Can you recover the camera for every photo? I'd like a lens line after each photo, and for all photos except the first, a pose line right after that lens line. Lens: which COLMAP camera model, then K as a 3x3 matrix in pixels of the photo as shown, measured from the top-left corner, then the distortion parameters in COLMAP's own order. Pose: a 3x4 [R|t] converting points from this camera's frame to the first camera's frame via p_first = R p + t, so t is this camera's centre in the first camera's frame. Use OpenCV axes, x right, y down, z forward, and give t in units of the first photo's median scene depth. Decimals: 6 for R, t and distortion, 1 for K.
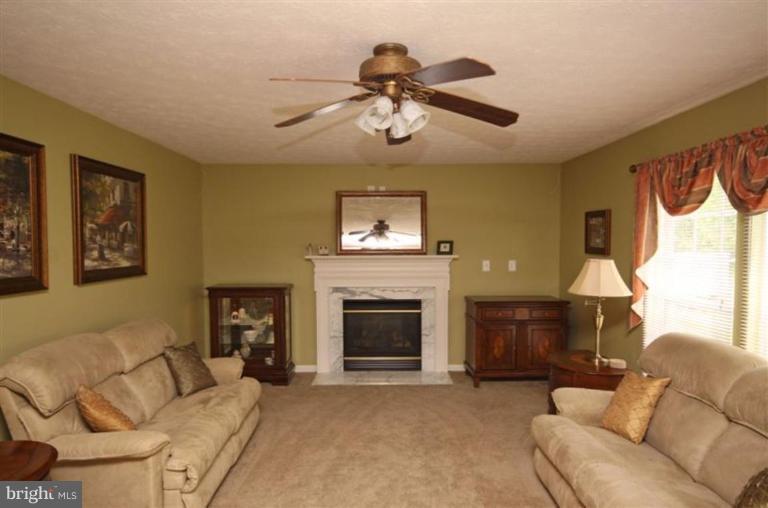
lens RADIAL K [[449.6, 0, 384.0], [0, 449.6, 265.3], [0, 0, 1]] dist [-0.003498, 0.022414]
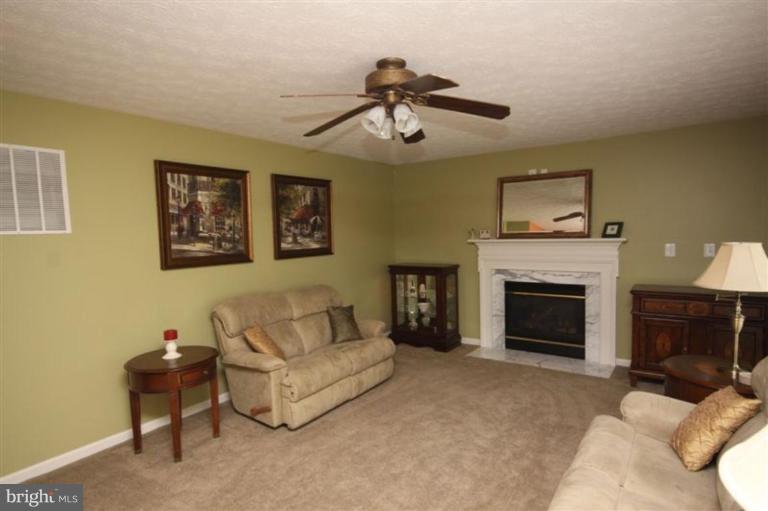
lens RADIAL K [[422.7, 0, 383.9], [0, 422.7, 266.5], [0, 0, 1]] dist [0.000003, 0.014997]
pose [[0.810245, 0.032538, -0.585187, 0.358372], [-0.007043, 0.998926, 0.045791, -0.001333], [0.586049, -0.032981, 0.809604, 0.045242]]
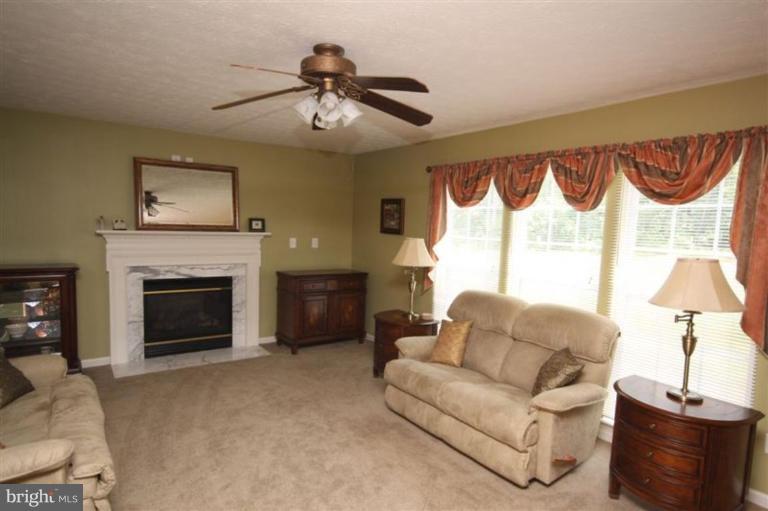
lens RADIAL K [[449.6, 0, 384.0], [0, 449.6, 266.8], [0, 0, 1]] dist [-0.003498, 0.022414]
pose [[0.822822, -0.026240, 0.567693, -0.284368], [-0.004271, 0.998620, 0.052349, 0.001524], [-0.568283, -0.045498, 0.821574, -0.013977]]
